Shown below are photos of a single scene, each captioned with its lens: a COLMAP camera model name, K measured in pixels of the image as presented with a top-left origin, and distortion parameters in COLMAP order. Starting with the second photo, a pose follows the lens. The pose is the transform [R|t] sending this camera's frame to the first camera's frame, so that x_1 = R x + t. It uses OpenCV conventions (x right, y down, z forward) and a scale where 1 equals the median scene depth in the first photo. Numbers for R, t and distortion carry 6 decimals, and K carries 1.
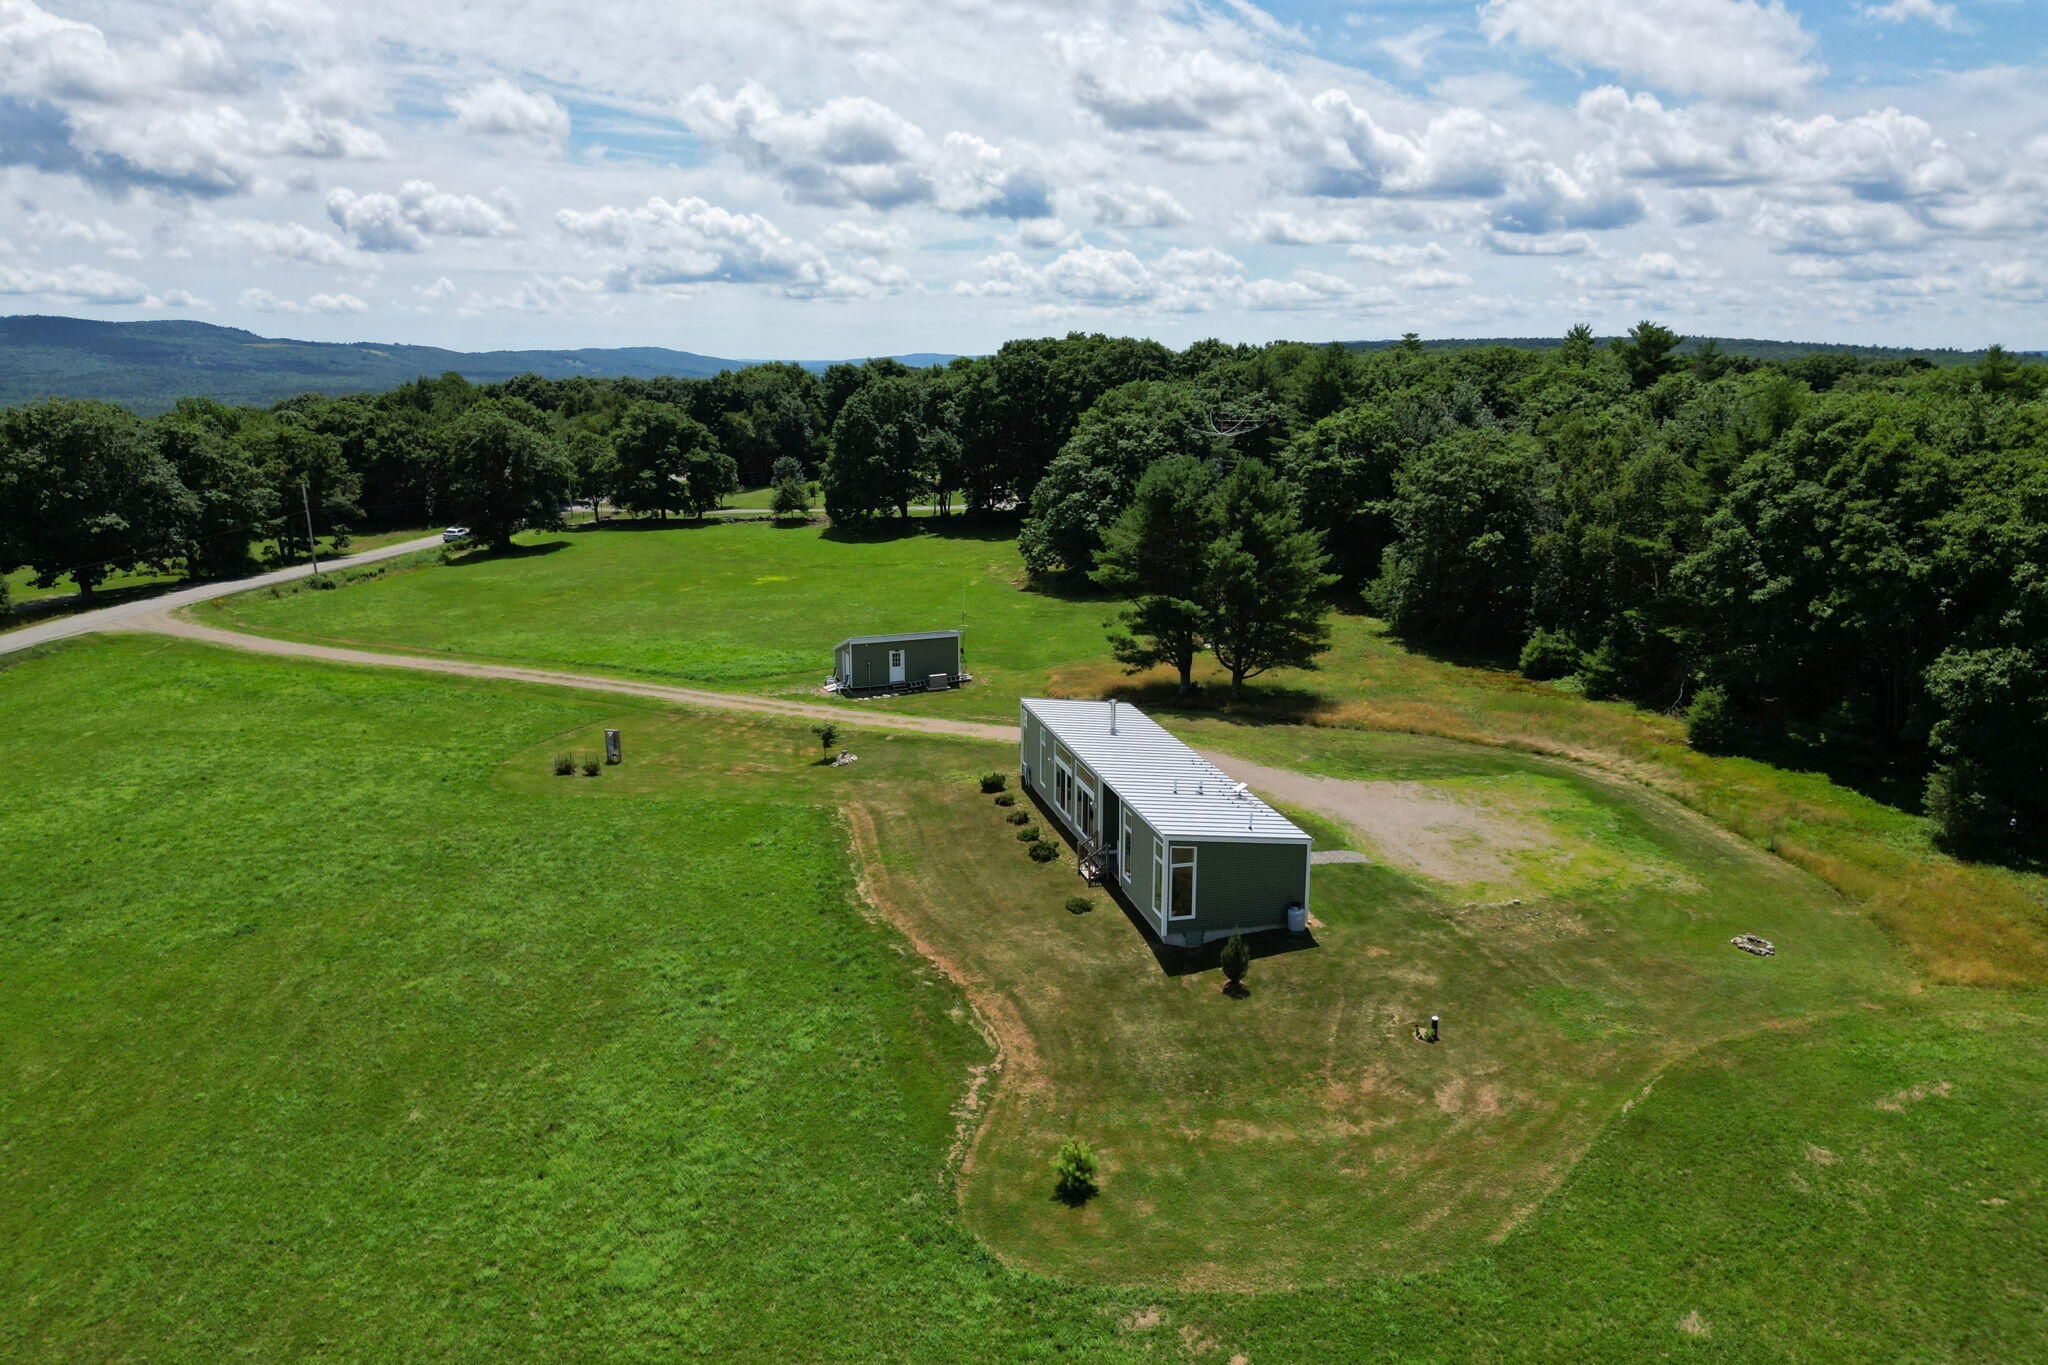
lens RADIAL K [[1463.1, 0, 1024.0], [0, 1463.1, 682.5], [0, 0, 1]] dist [0.062253, -0.061682]
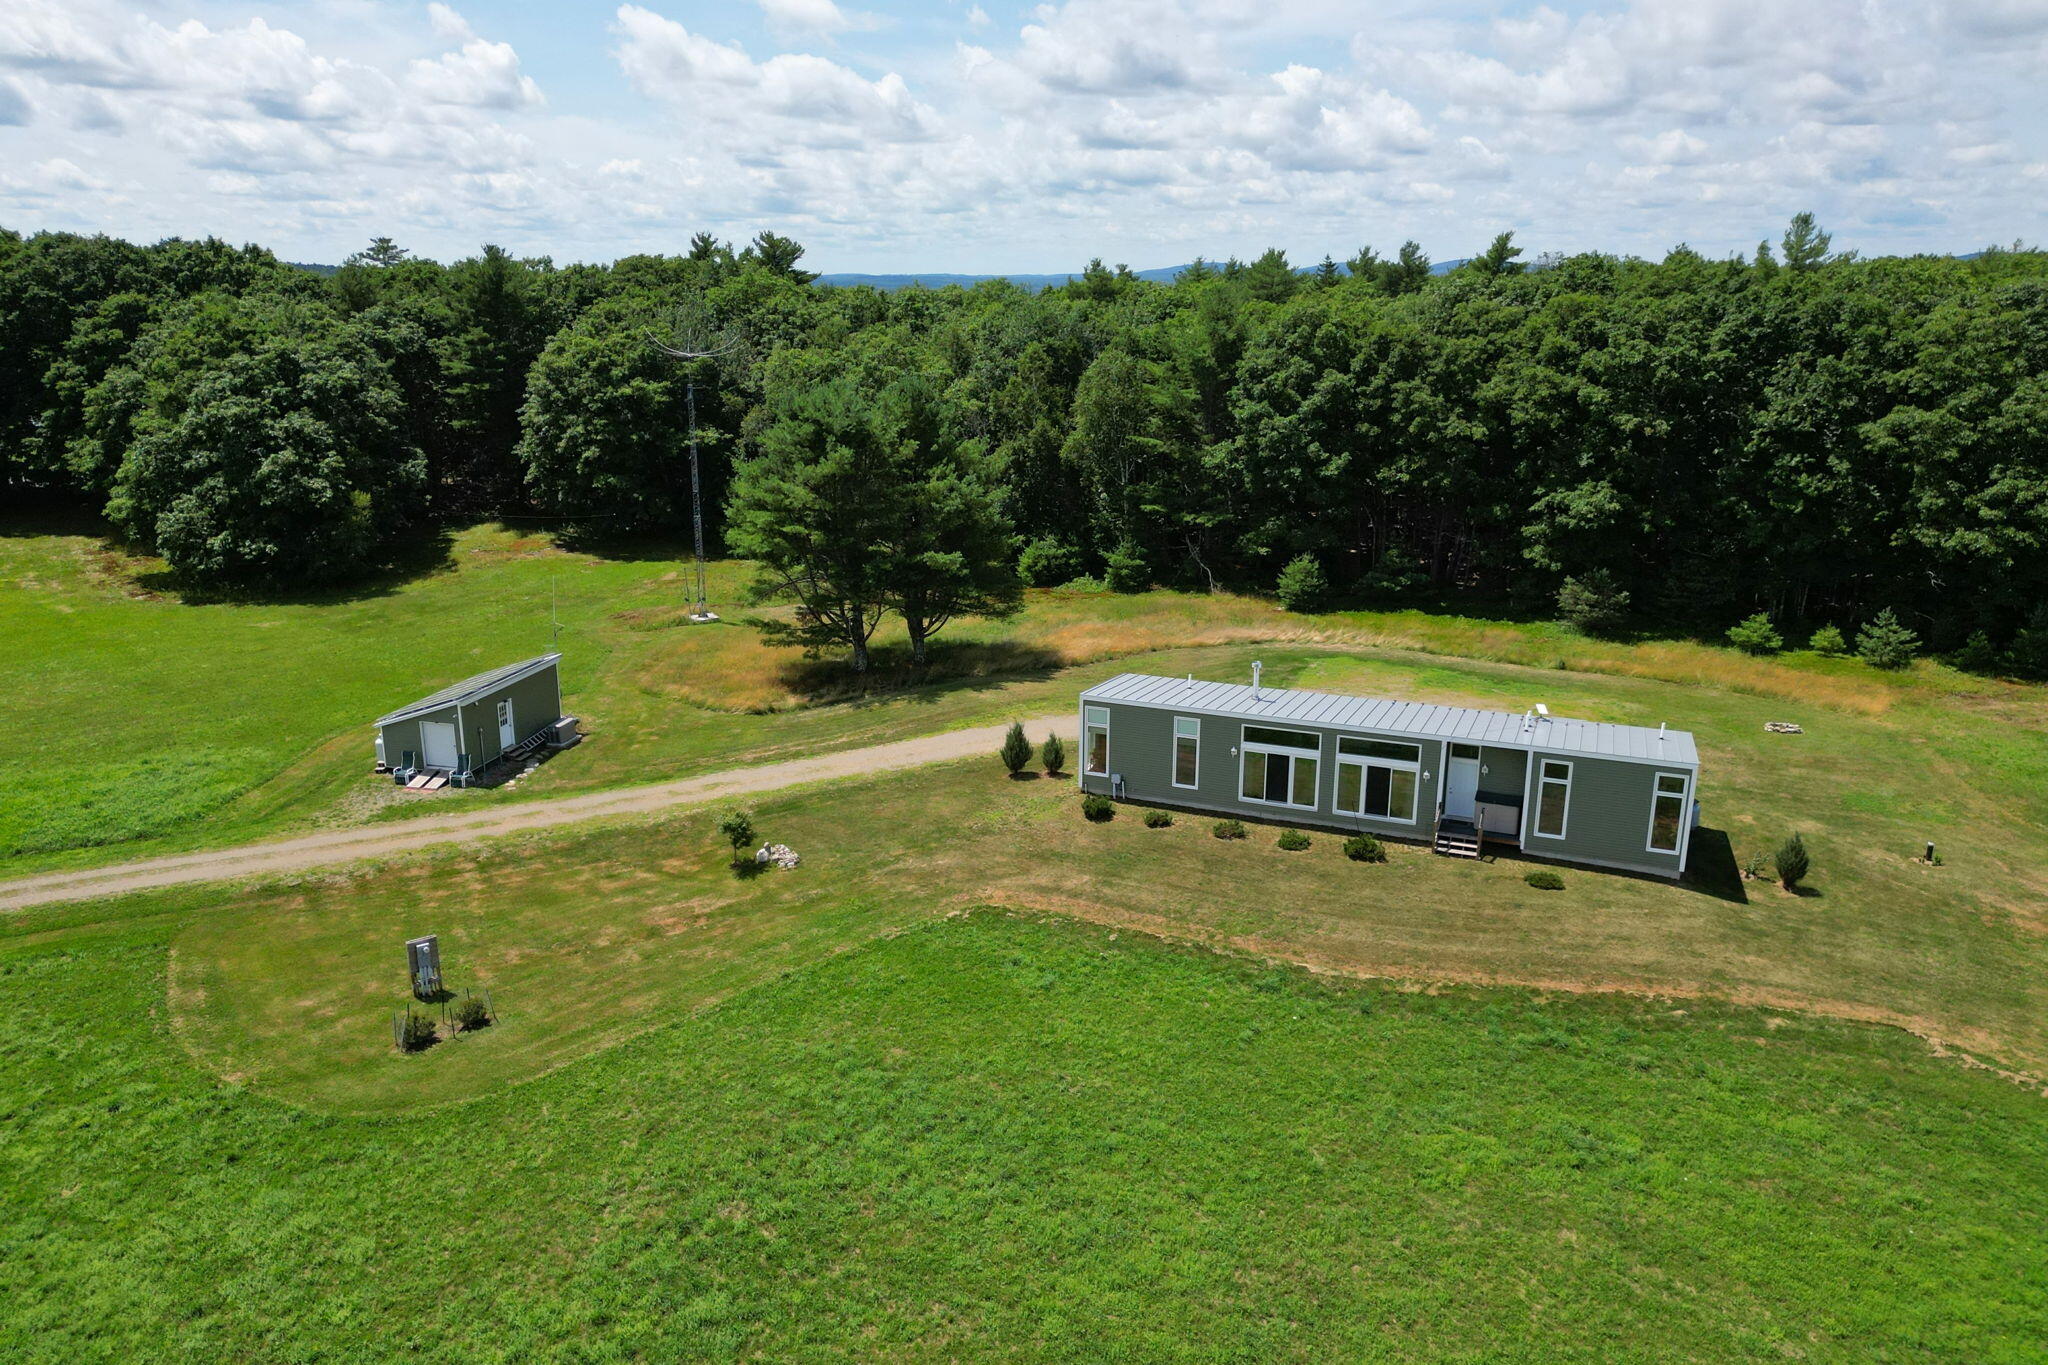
lens RADIAL K [[1463.1, 0, 1024.0], [0, 1463.1, 682.5], [0, 0, 1]] dist [0.062253, -0.061682]
pose [[0.583460, -0.216863, 0.782652, -0.267273], [0.176545, 0.974512, 0.138412, -0.046110], [-0.792721, 0.057416, 0.606875, 0.235331]]
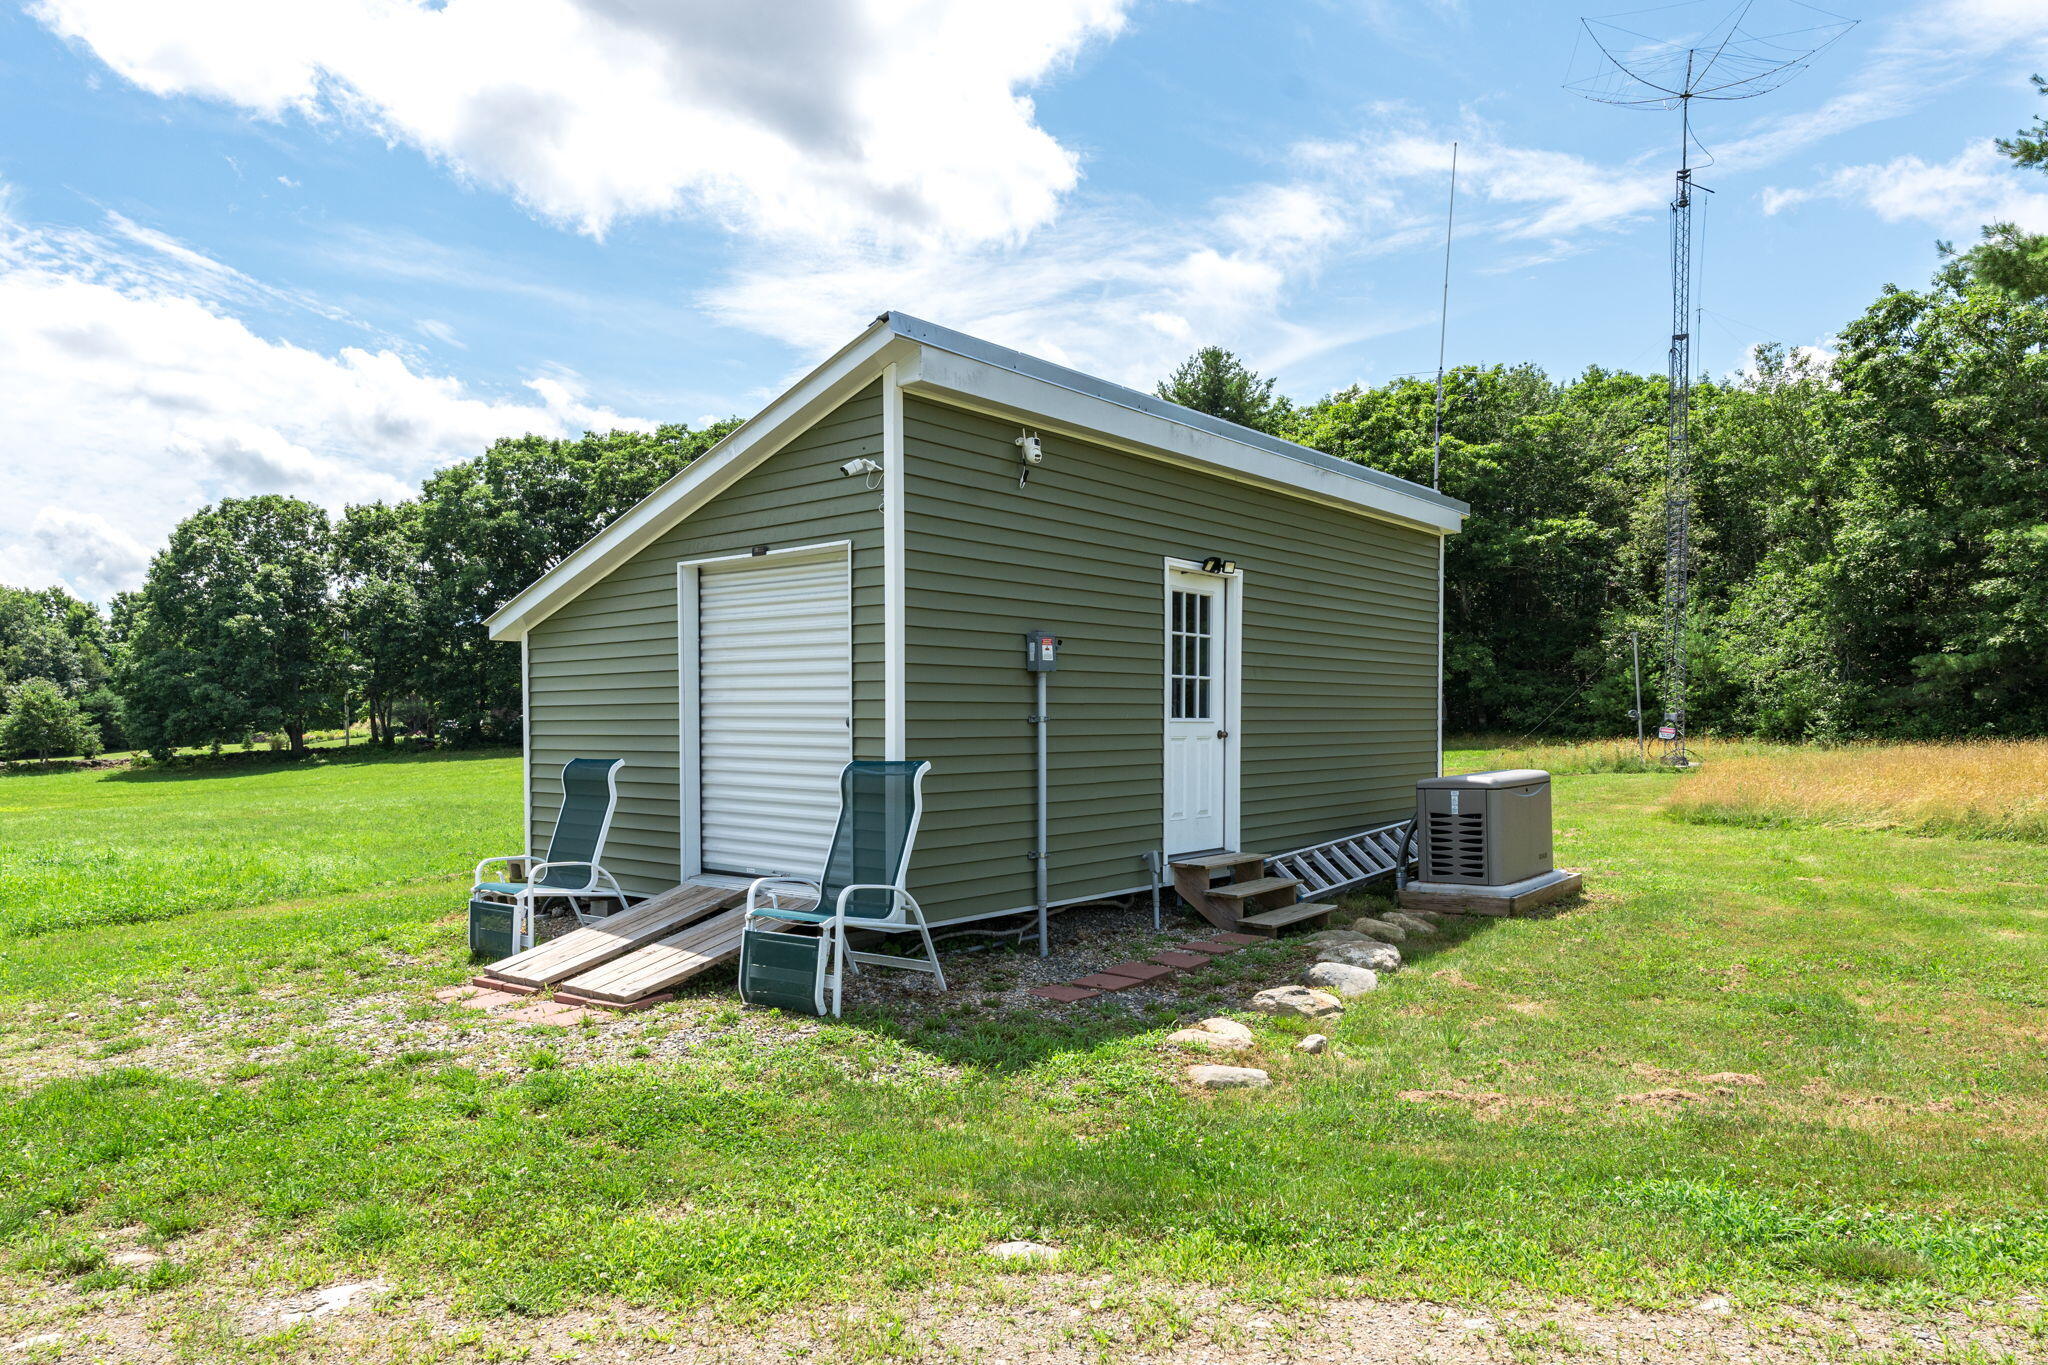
lens RADIAL K [[1306.0, 0, 1025.5], [0, 1306.0, 772.8], [0, 0, 1]] dist [0.000430, 0.000037]
pose [[0.882199, -0.021363, 0.470391, -0.082517], [0.109824, 0.980754, -0.161429, 0.004298], [-0.457890, 0.194073, 0.867567, 0.528806]]
